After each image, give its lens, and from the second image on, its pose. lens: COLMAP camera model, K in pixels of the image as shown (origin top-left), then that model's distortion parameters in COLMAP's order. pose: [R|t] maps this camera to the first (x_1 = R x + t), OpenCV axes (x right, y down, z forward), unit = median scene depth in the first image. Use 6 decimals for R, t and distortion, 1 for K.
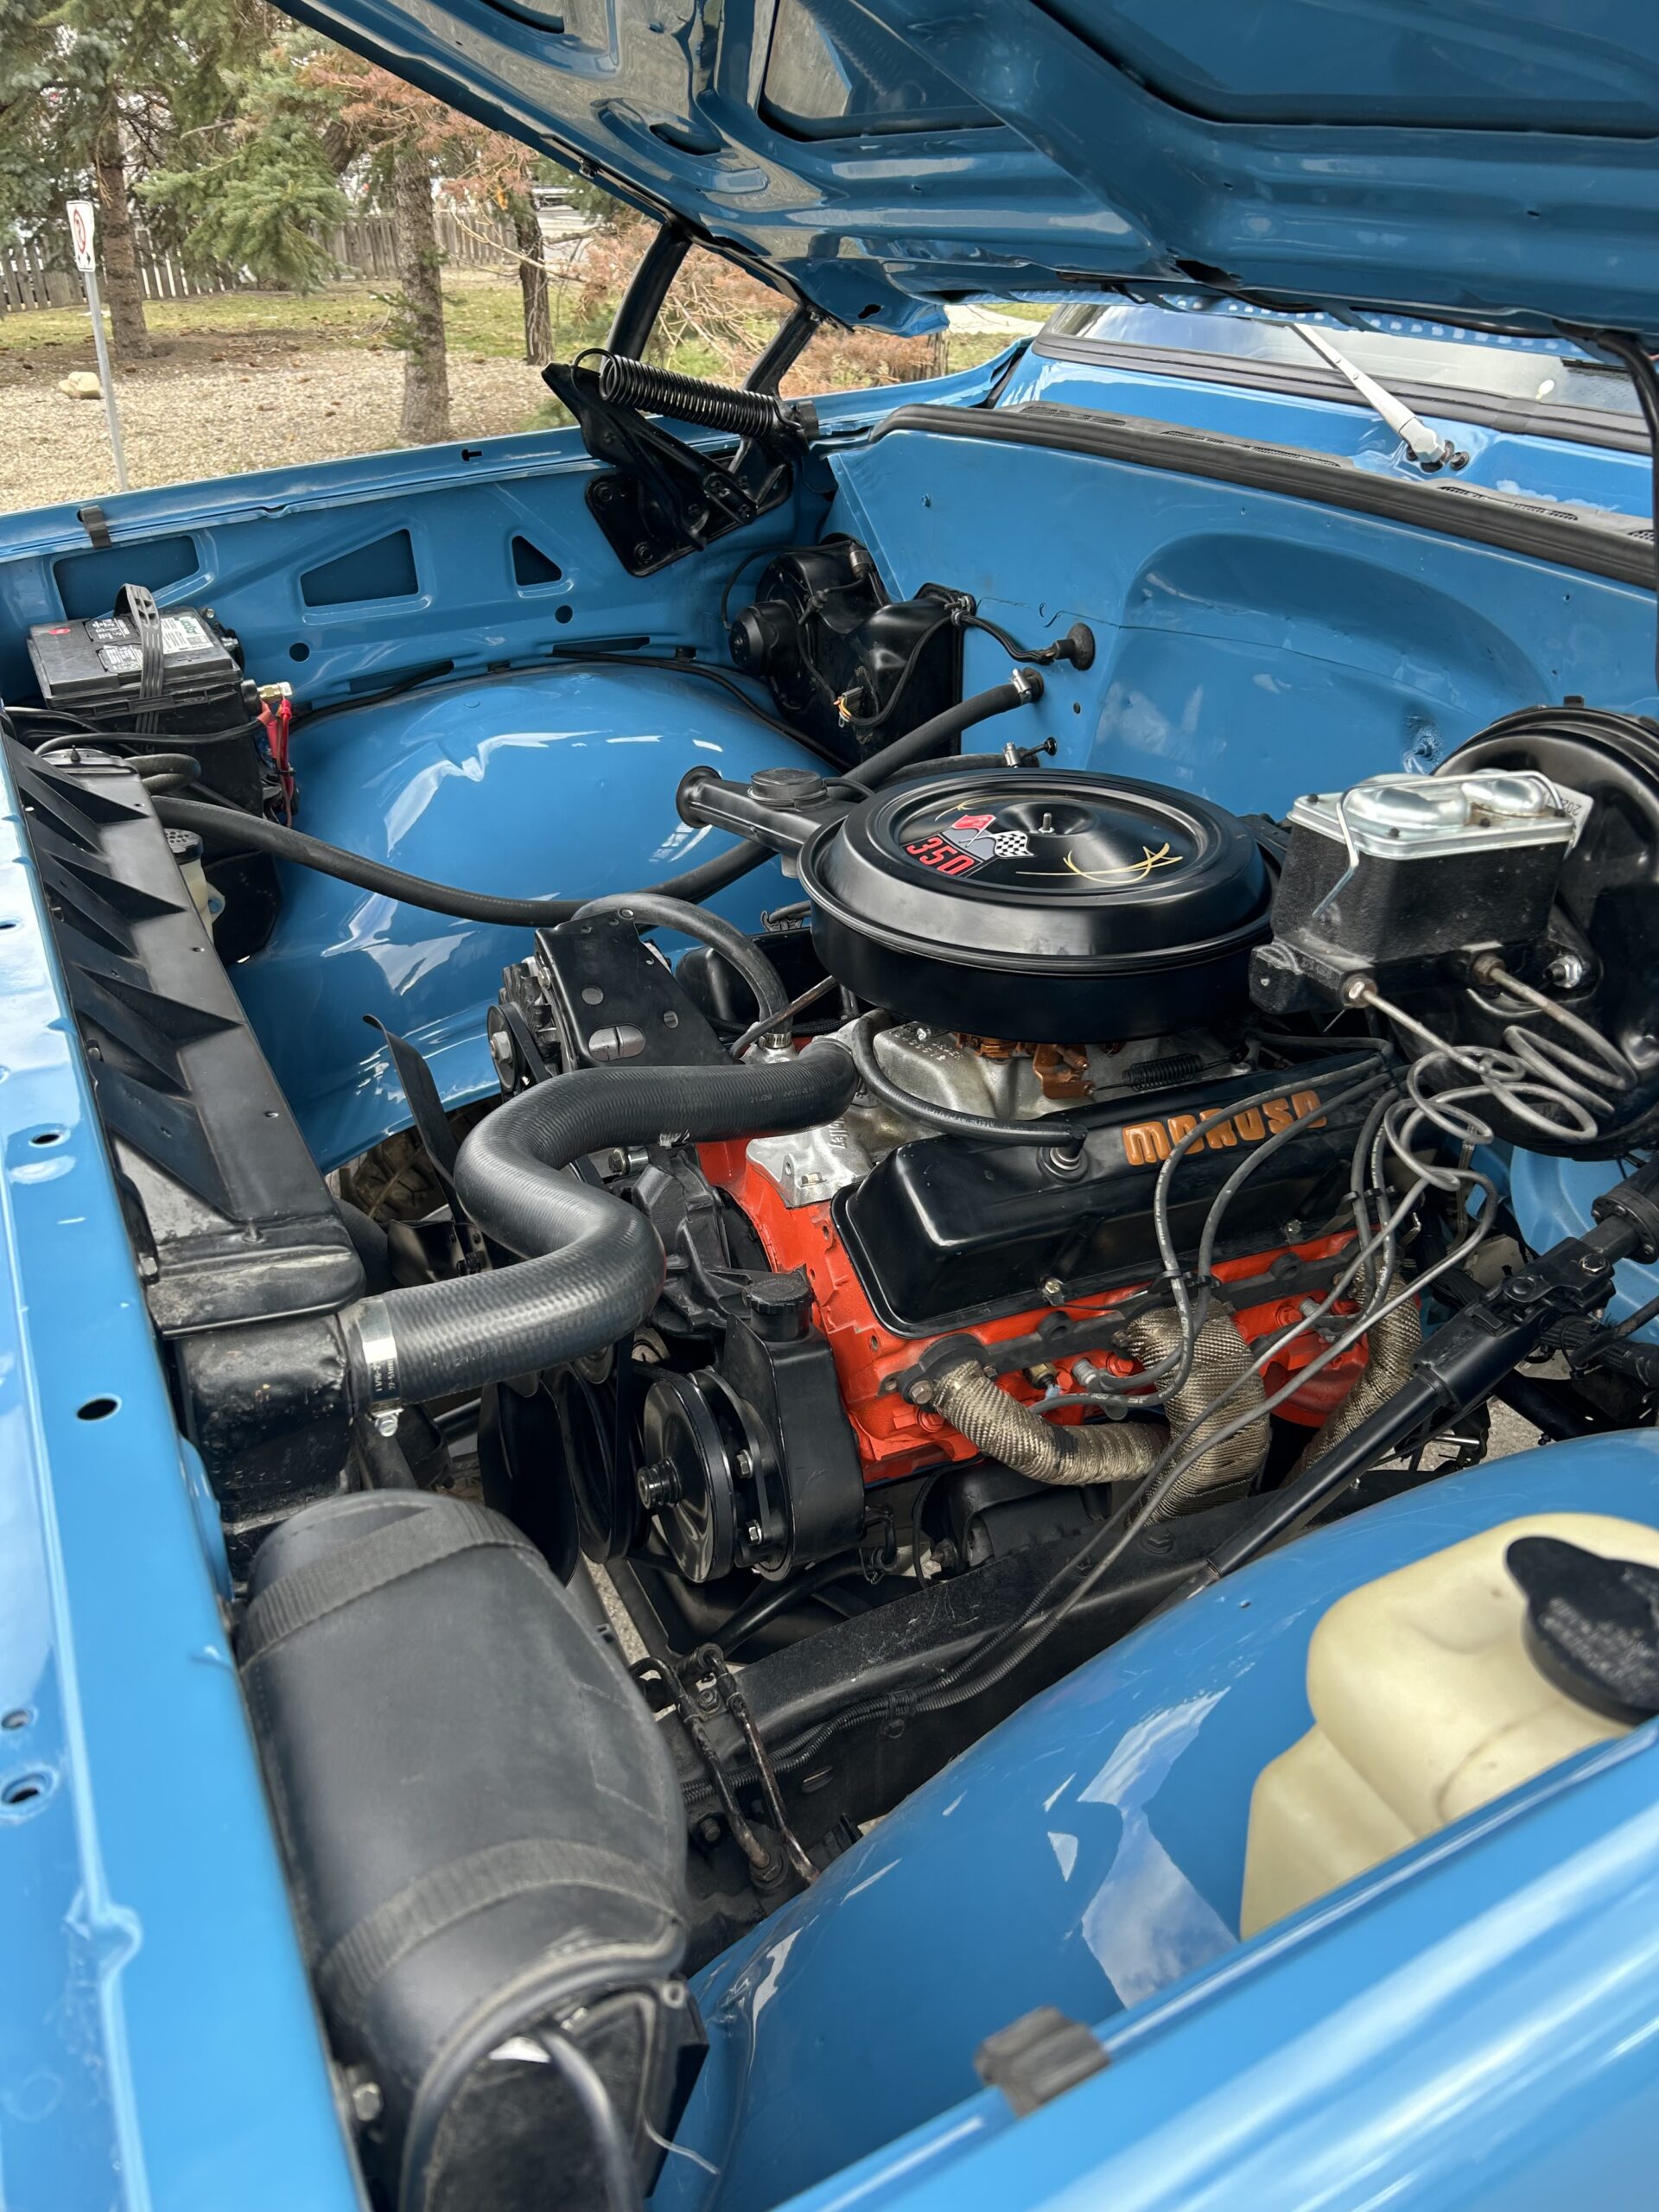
lens RADIAL K [[1686.5, 0, 829.5], [0, 1686.5, 1106.0], [0, 0, 1]] dist [0.026644, -0.026665]
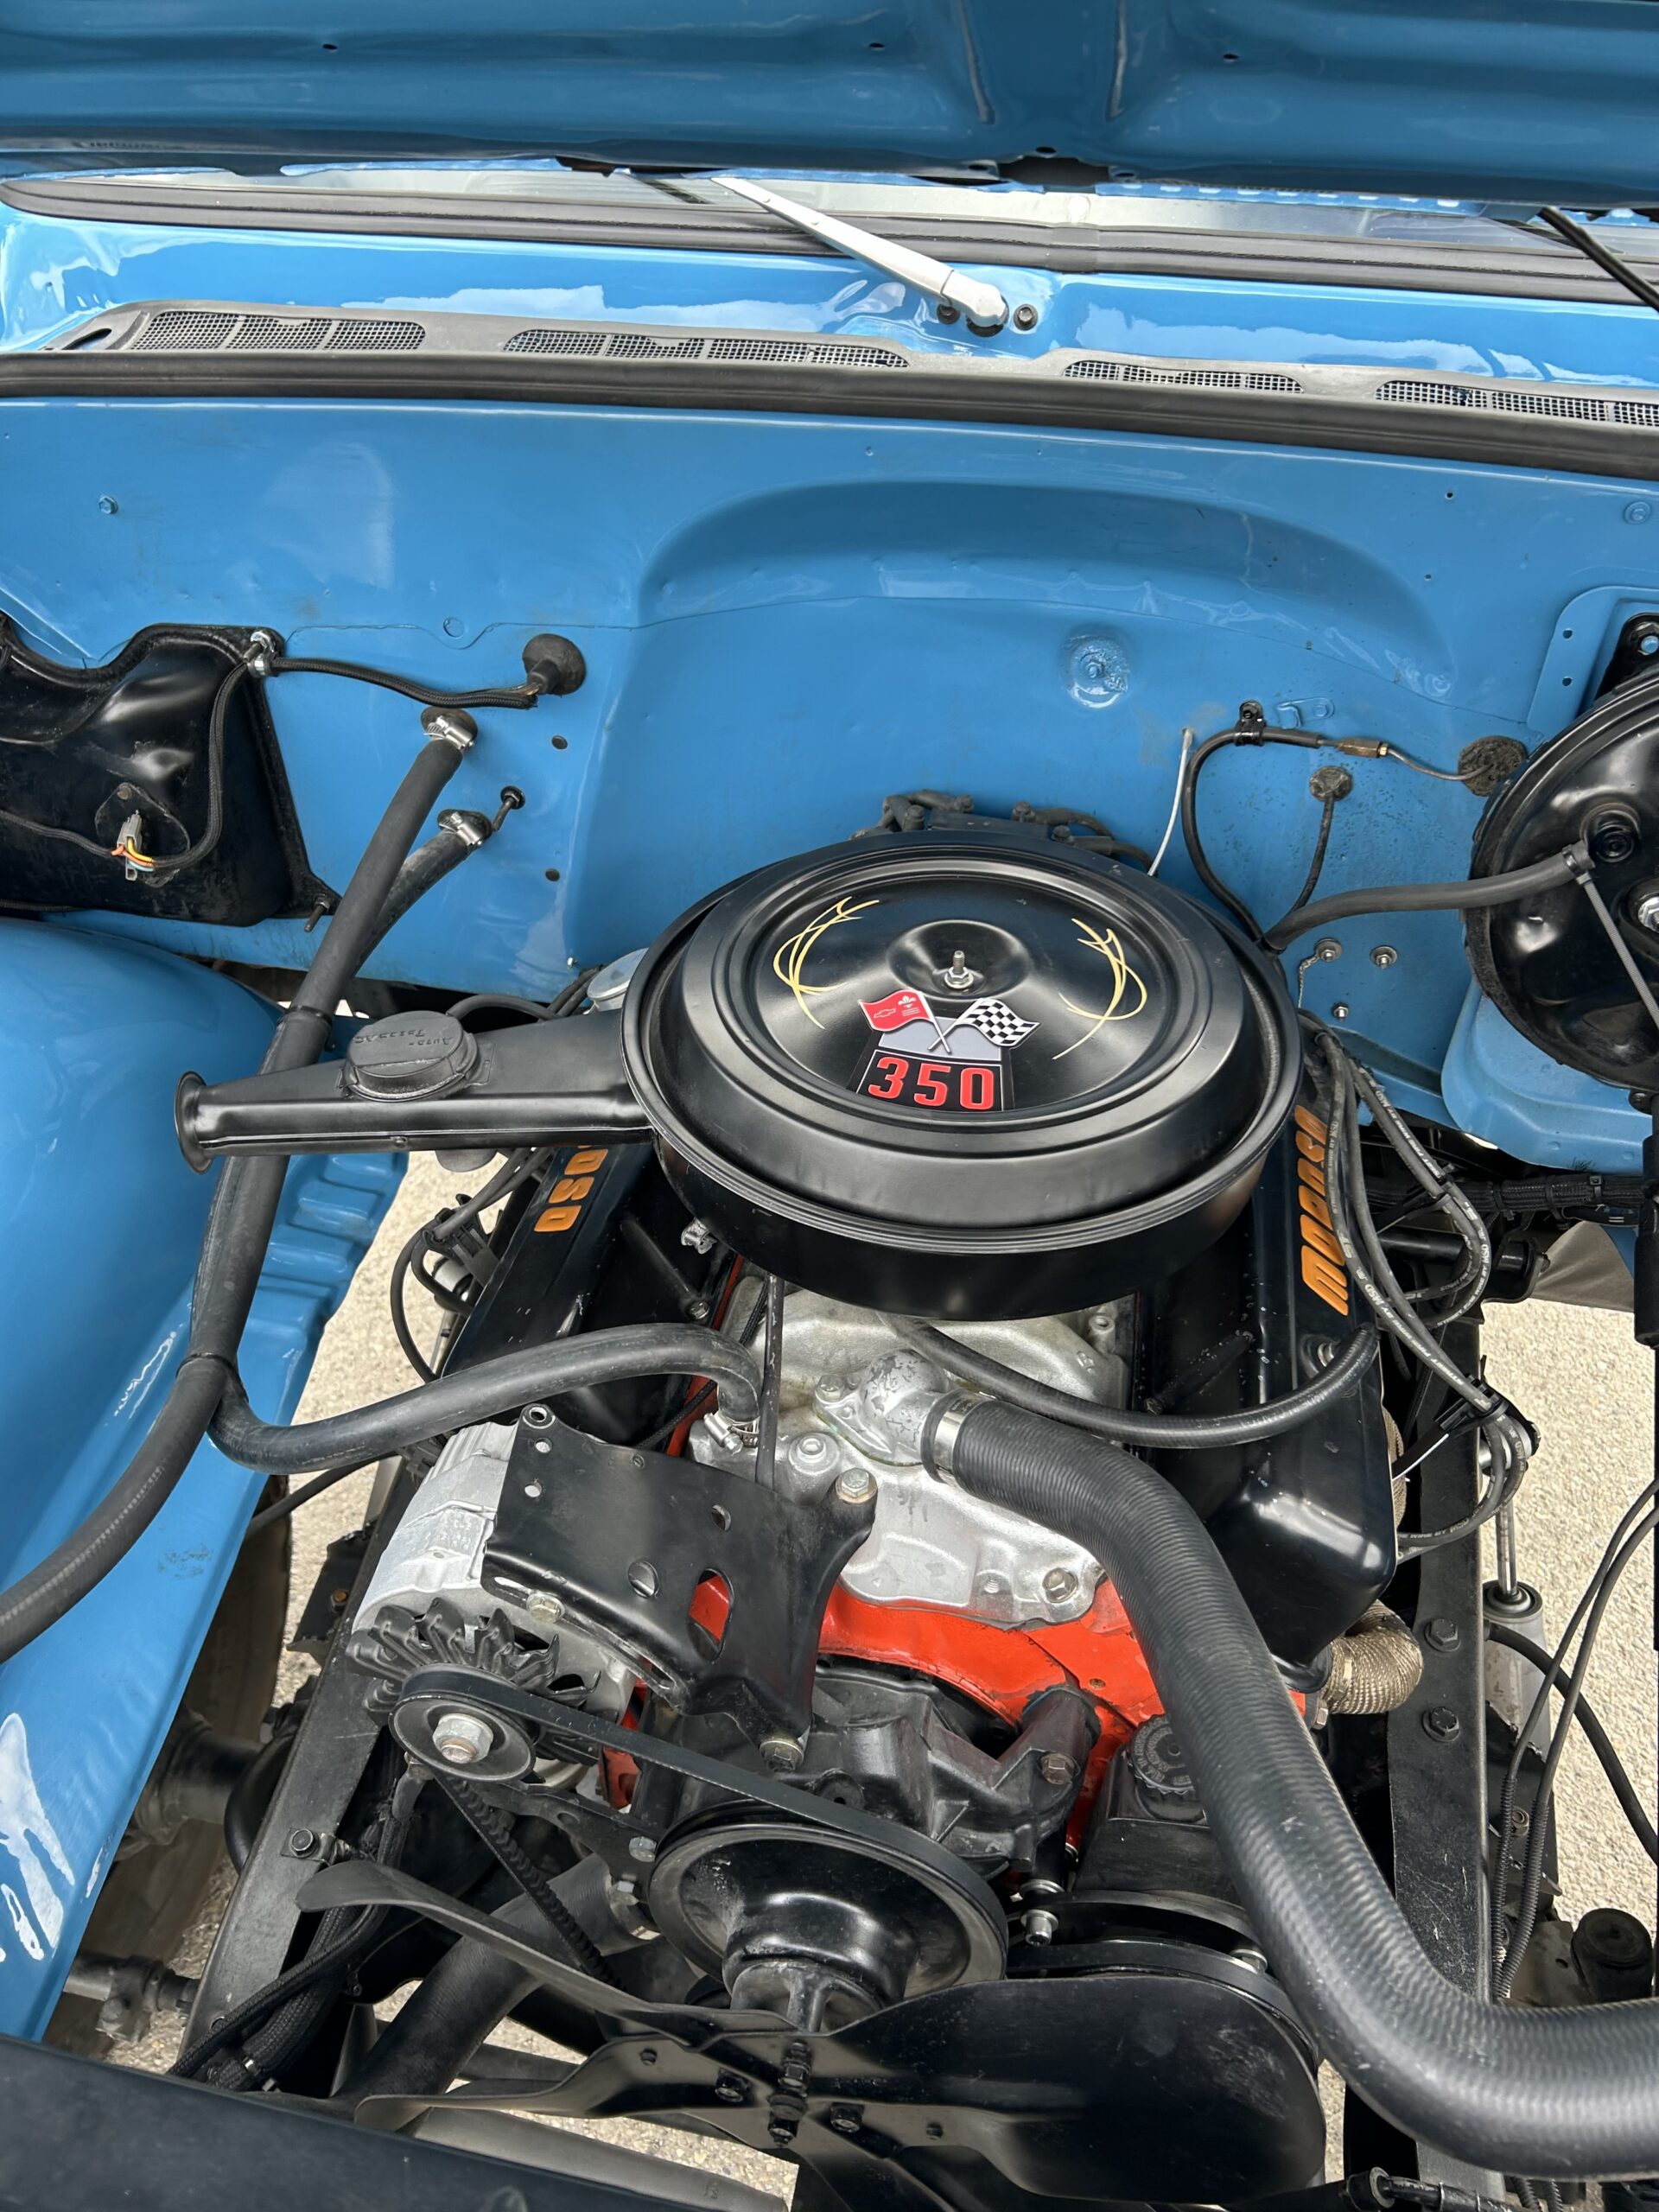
lens RADIAL K [[1686.5, 0, 829.5], [0, 1686.5, 1106.0], [0, 0, 1]] dist [0.026644, -0.026665]
pose [[0.618873, -0.513810, 0.594134, -0.297037], [0.390442, 0.857548, 0.334913, -0.307103], [-0.681580, 0.024707, 0.731326, 0.410944]]
